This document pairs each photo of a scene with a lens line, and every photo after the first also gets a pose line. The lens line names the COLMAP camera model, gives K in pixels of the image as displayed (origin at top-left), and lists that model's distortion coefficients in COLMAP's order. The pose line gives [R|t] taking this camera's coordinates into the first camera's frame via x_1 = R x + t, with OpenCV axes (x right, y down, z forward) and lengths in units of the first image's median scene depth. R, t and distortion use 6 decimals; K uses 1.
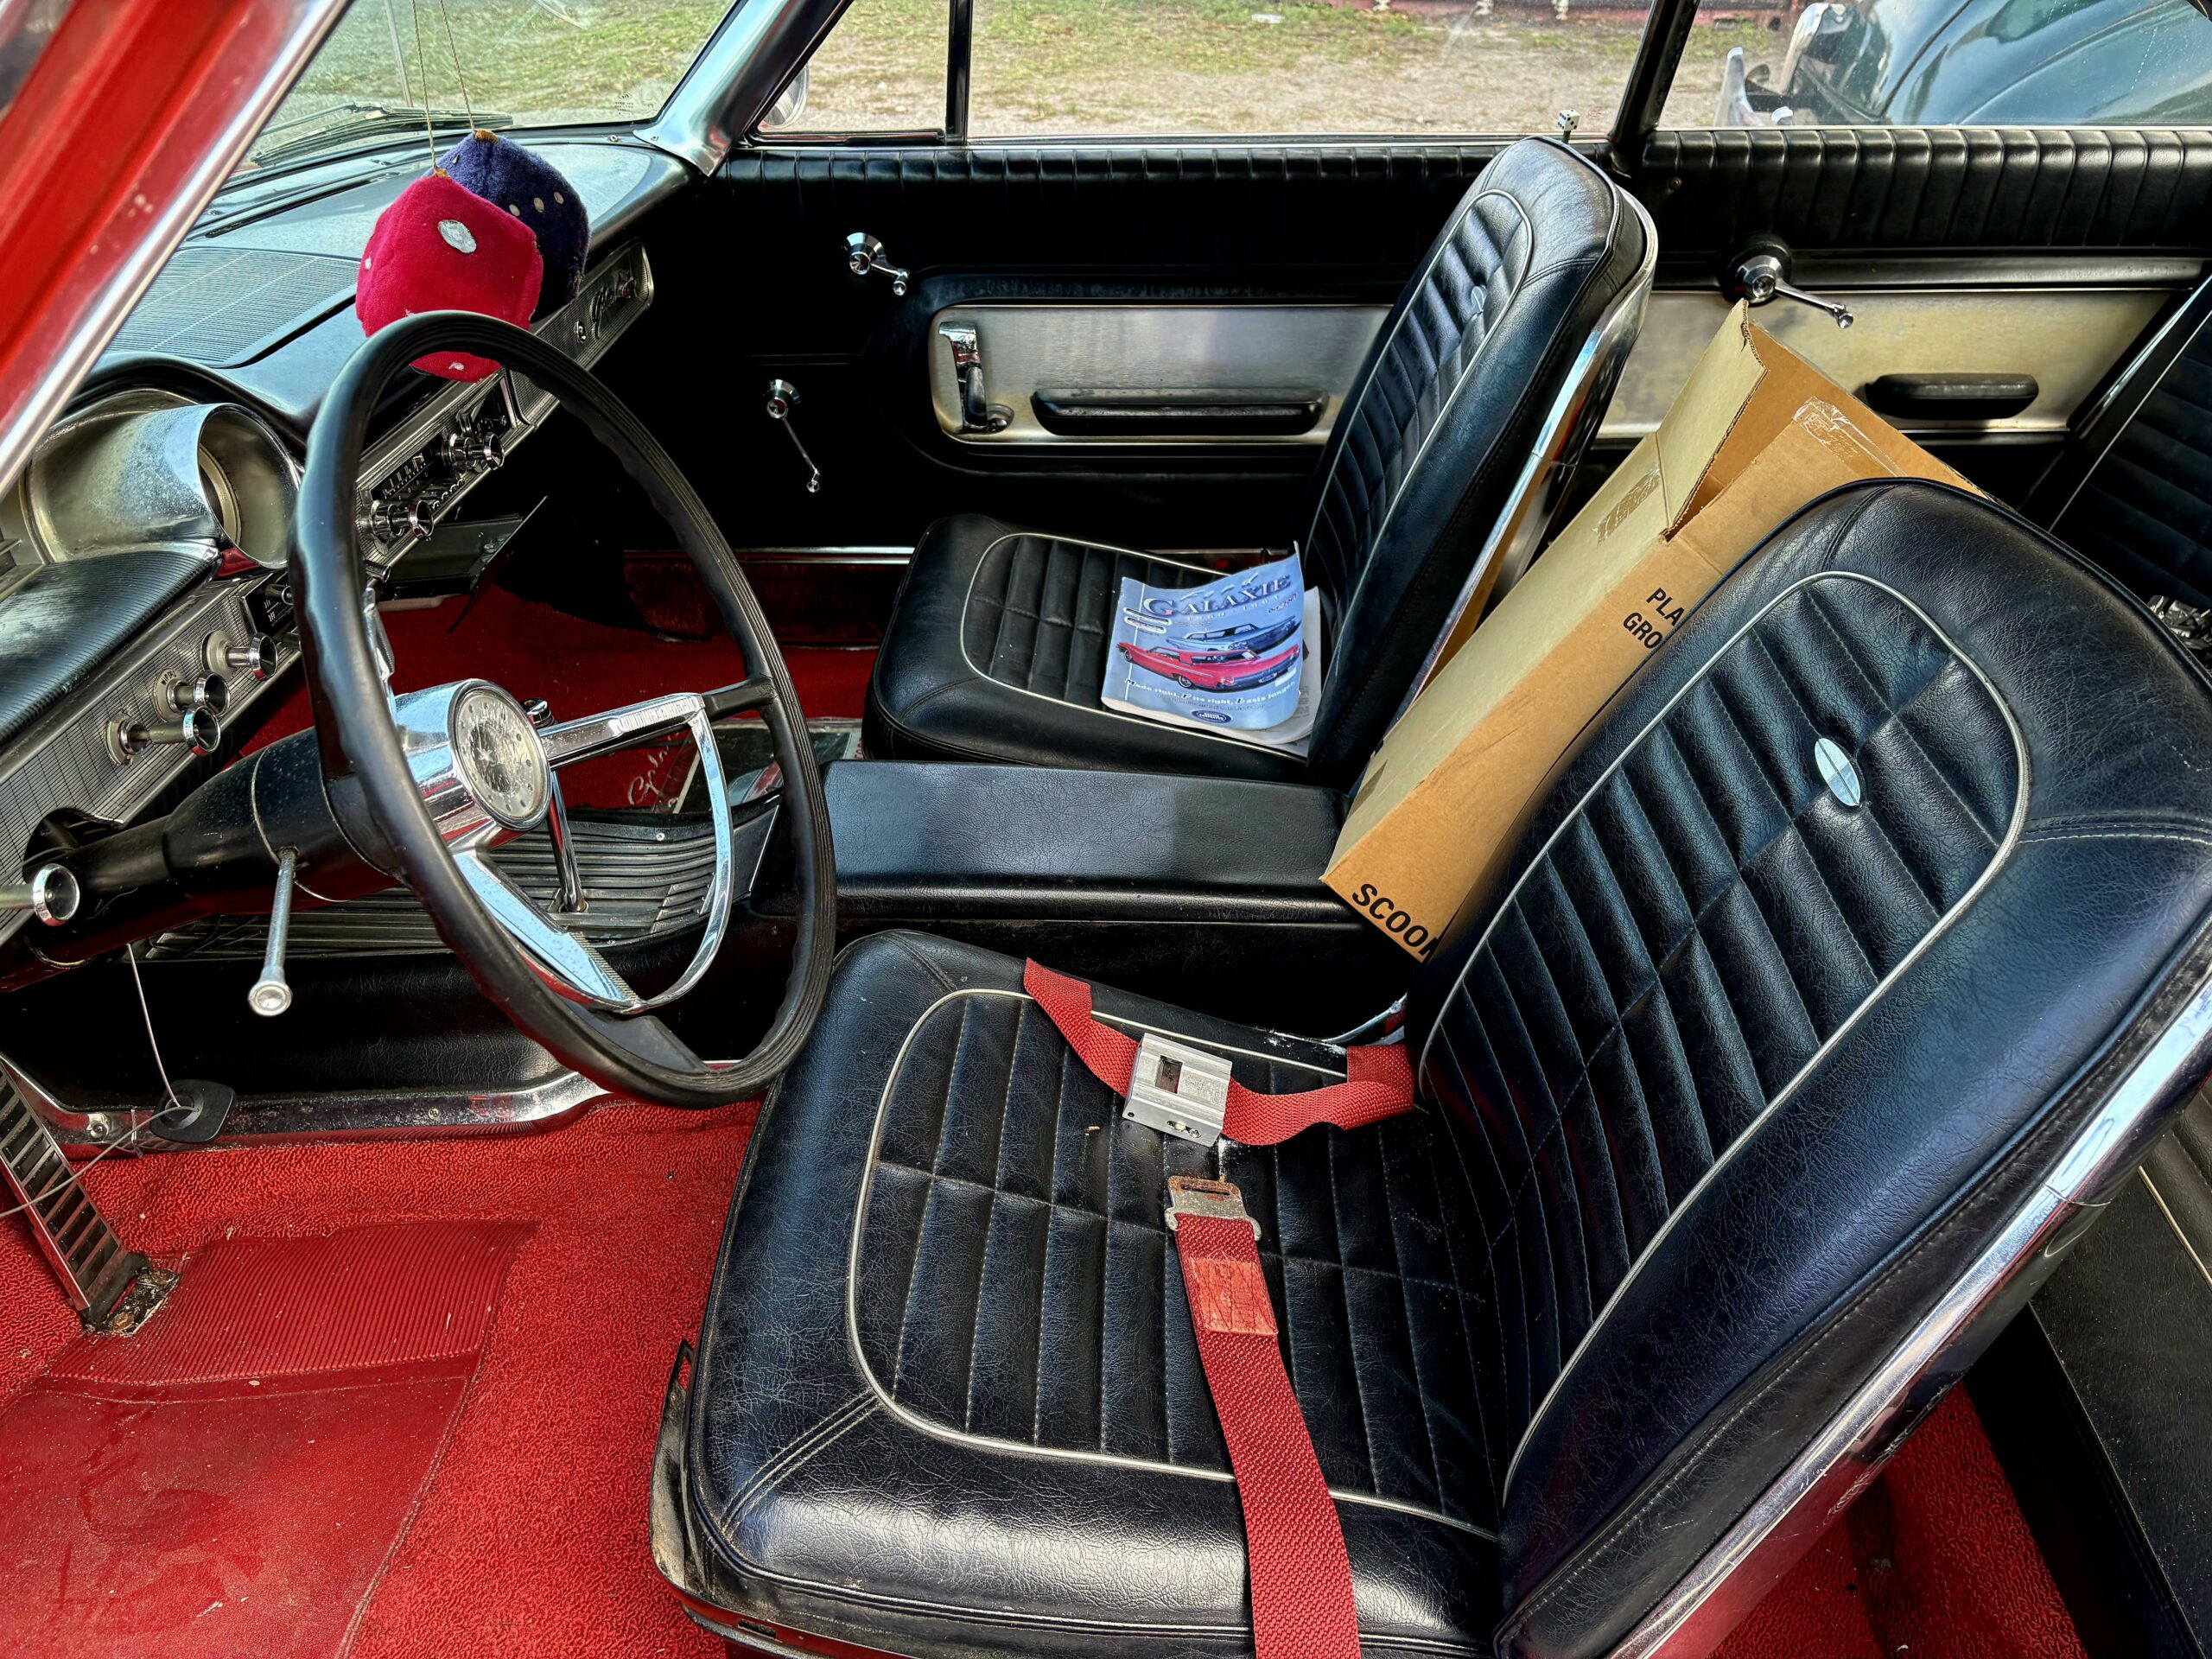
lens RADIAL K [[1672.8, 0, 1110.9], [0, 1672.8, 820.1], [0, 0, 1]] dist [0.022881, -0.039747]
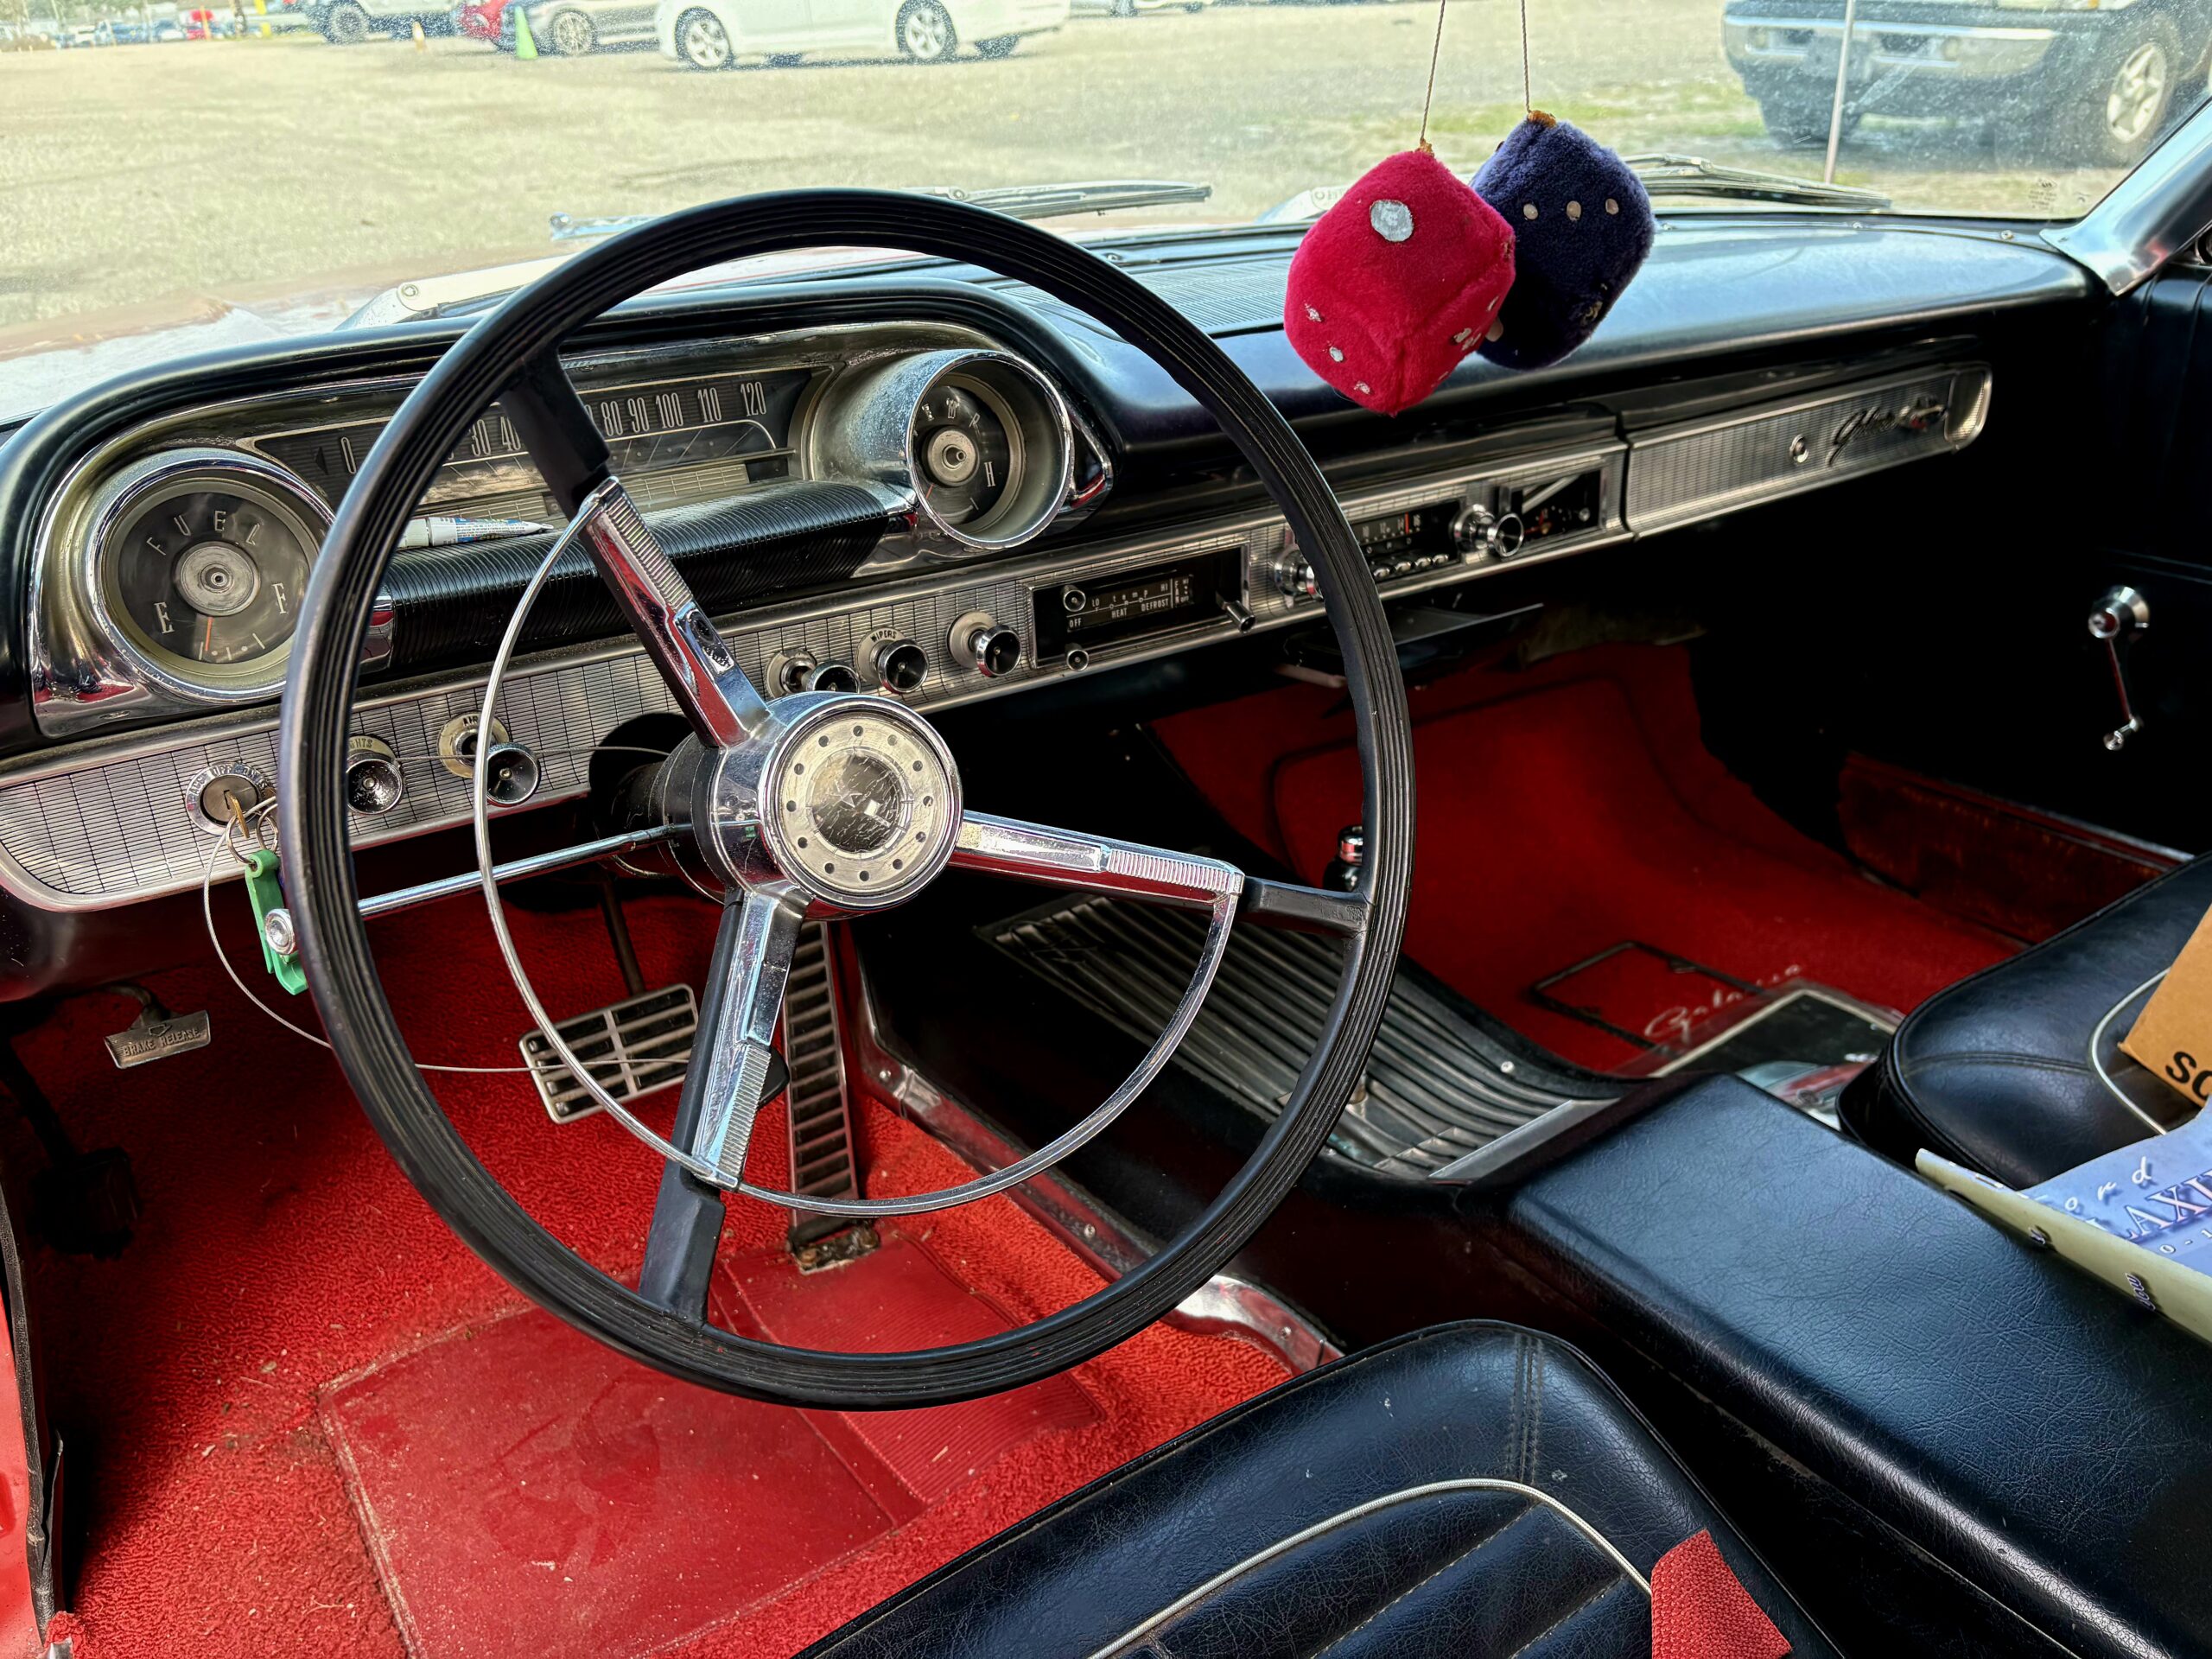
lens RADIAL K [[1672.8, 0, 1102.6], [0, 1672.8, 827.9], [0, 0, 1]] dist [0.022881, -0.039747]
pose [[0.585705, 0.332066, -0.739380, 0.113730], [-0.405460, 0.909918, 0.087469, -0.062952], [0.701821, 0.248558, 0.667583, 0.272892]]
